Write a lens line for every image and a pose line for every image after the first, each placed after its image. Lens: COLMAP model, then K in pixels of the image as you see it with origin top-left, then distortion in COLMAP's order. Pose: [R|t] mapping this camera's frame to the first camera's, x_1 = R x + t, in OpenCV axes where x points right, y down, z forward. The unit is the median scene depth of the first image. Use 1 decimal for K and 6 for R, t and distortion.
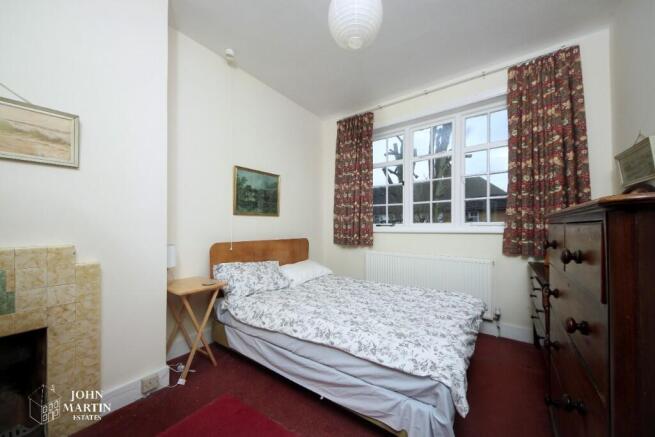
lens RADIAL K [[241.7, 0, 324.5], [0, 241.7, 220.1], [0, 0, 1]] dist [0.033605, -0.000992]
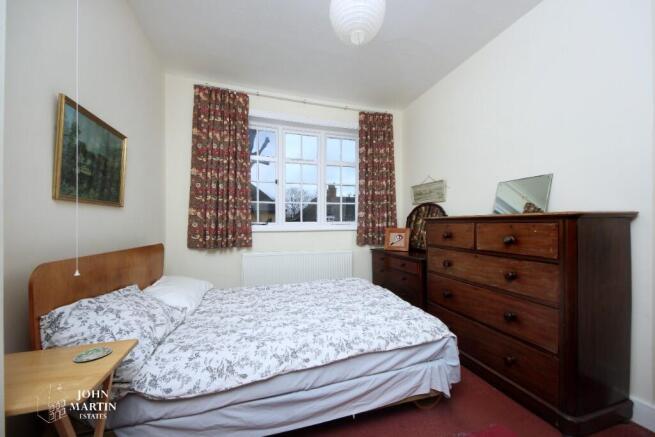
lens RADIAL K [[241.7, 0, 325.3], [0, 241.7, 222.9], [0, 0, 1]] dist [0.033605, -0.000992]
pose [[0.601464, 0.007670, 0.798863, -0.462189], [-0.019423, 0.999799, 0.005025, 0.010225], [-0.798664, -0.018539, 0.601491, 0.324659]]
